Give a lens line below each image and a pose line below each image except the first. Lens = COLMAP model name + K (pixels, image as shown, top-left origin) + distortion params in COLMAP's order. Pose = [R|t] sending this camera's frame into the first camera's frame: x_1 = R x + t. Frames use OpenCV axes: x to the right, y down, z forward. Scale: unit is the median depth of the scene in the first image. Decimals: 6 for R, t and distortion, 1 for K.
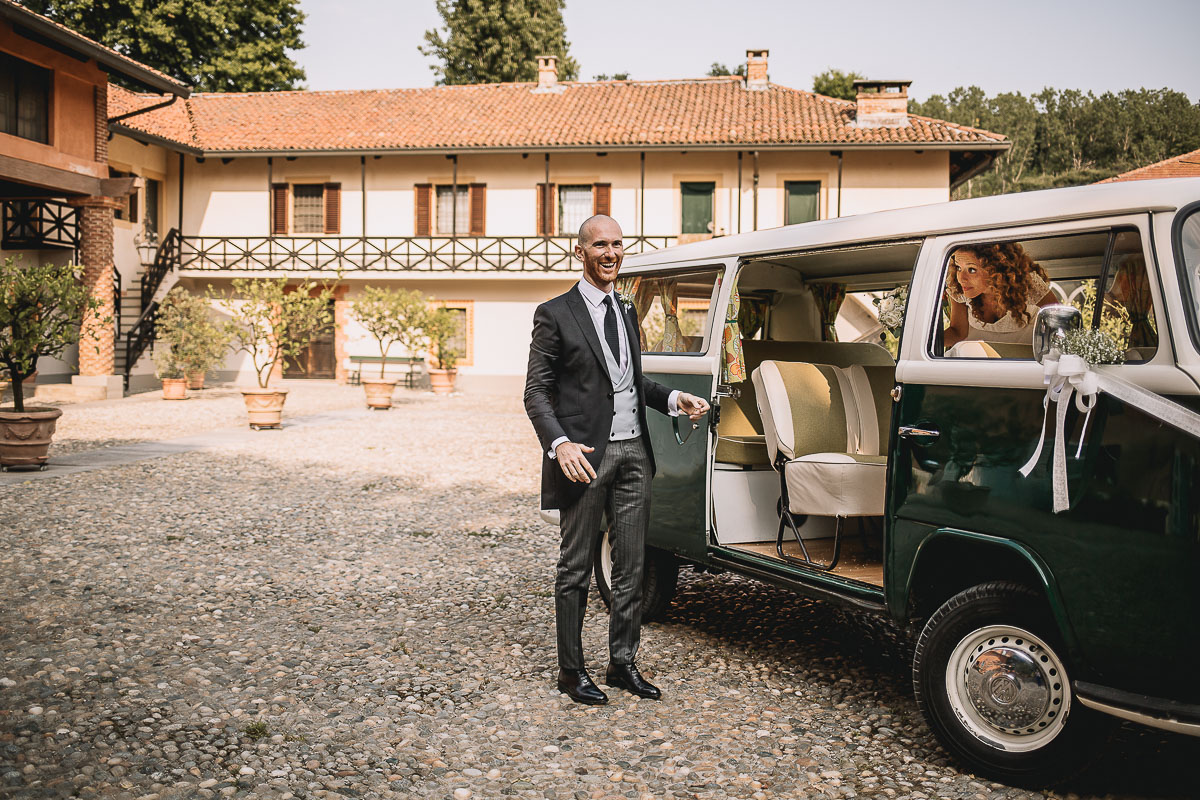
lens RADIAL K [[1200.1, 0, 605.6], [0, 1200.1, 394.9], [0, 0, 1]] dist [-0.071524, 0.052408]
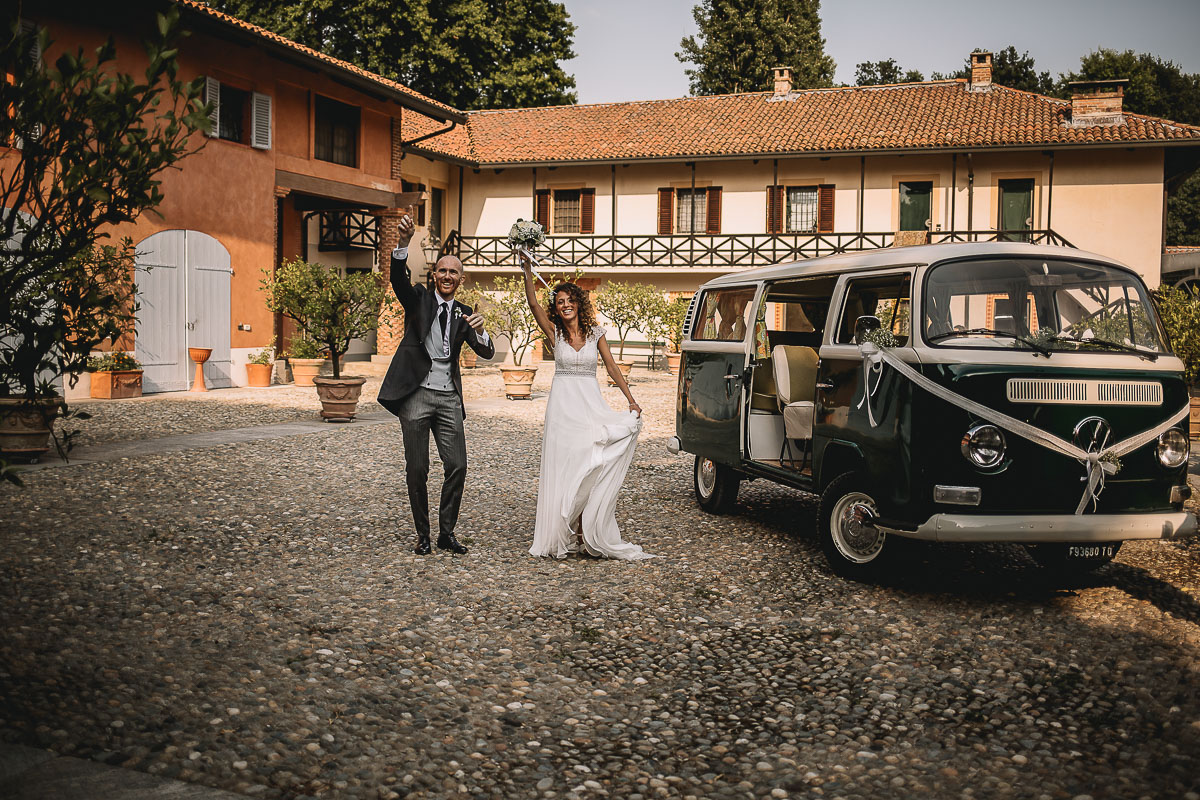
lens RADIAL K [[1200.1, 0, 605.6], [0, 1200.1, 394.9], [0, 0, 1]] dist [-0.071524, 0.052408]
pose [[0.974107, 0.016924, -0.225454, 0.051256], [-0.014133, 0.999802, 0.013990, 0.003635], [0.225646, -0.010441, 0.974153, -0.118678]]
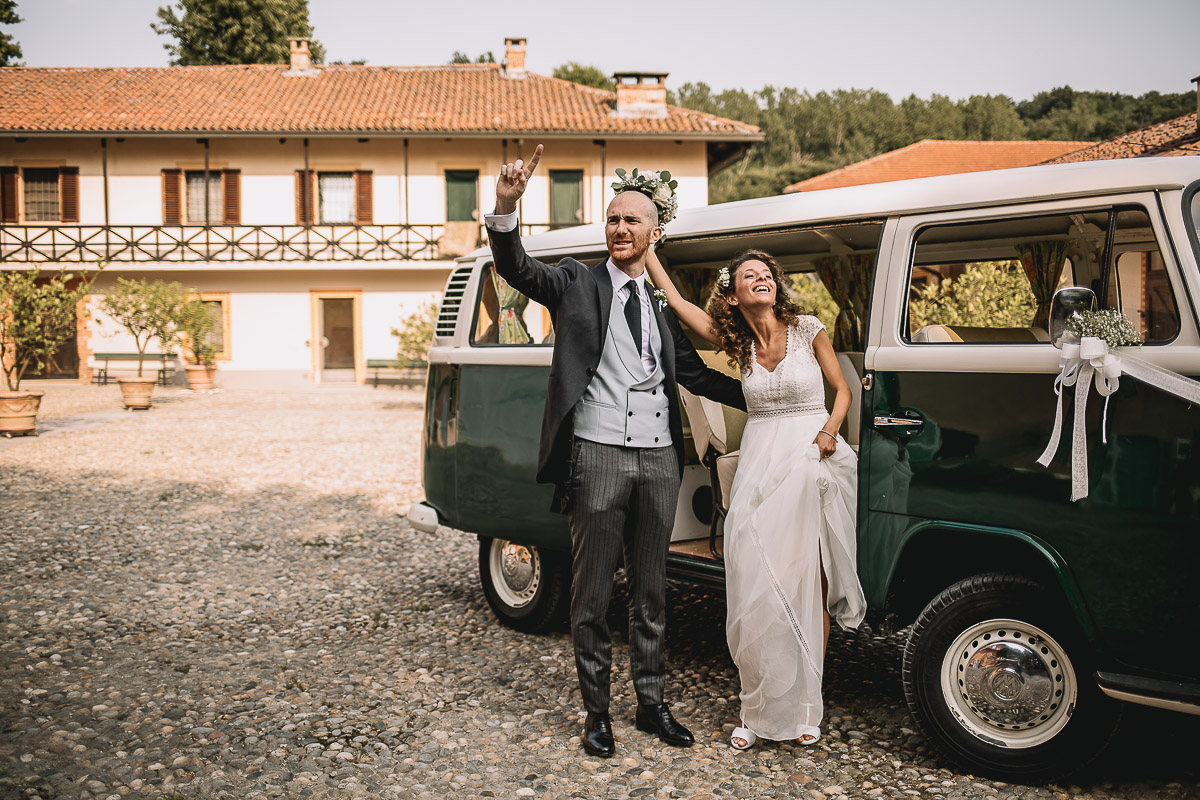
lens RADIAL K [[1184.7, 0, 617.6], [0, 1184.7, 396.9], [0, 0, 1]] dist [-0.077871, 0.065788]
pose [[0.973521, -0.029999, 0.226620, -0.024958], [0.027288, 0.999514, 0.015088, -0.001313], [-0.226963, -0.008505, 0.973866, 0.019940]]
